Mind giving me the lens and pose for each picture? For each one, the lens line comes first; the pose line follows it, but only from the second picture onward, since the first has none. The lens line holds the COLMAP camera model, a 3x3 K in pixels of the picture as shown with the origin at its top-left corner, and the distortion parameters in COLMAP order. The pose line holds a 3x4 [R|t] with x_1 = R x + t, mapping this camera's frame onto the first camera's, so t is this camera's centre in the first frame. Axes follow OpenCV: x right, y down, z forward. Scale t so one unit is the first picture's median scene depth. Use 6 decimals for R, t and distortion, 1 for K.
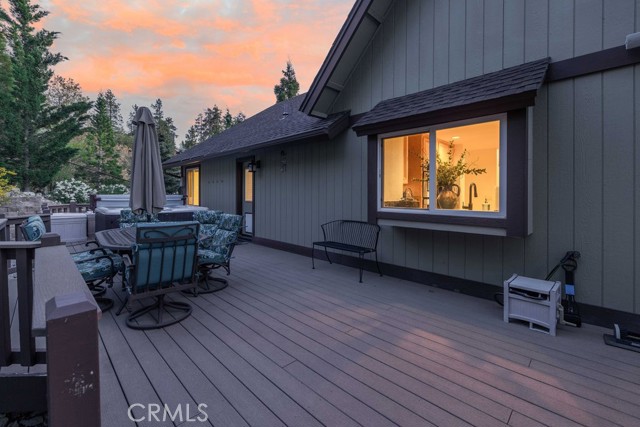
lens RADIAL K [[278.7, 0, 317.4], [0, 278.7, 193.2], [0, 0, 1]] dist [-0.000475, -0.000293]
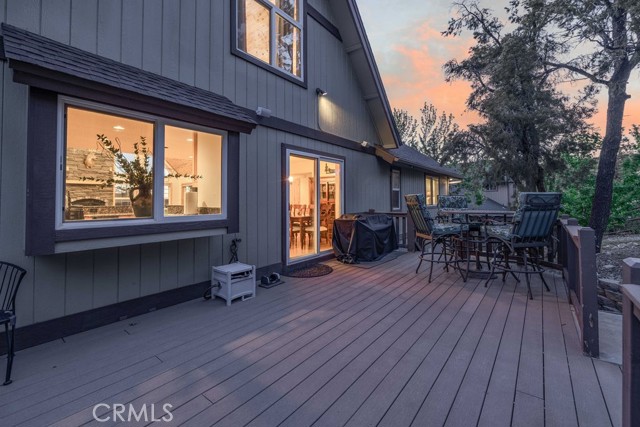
lens RADIAL K [[278.7, 0, 317.4], [0, 278.7, 193.2], [0, 0, 1]] dist [-0.000475, -0.000293]
pose [[-0.119245, 0.018562, 0.992691, -0.609259], [0.003000, 0.999827, -0.018335, 0.002796], [-0.992860, 0.000792, -0.119280, 0.824506]]
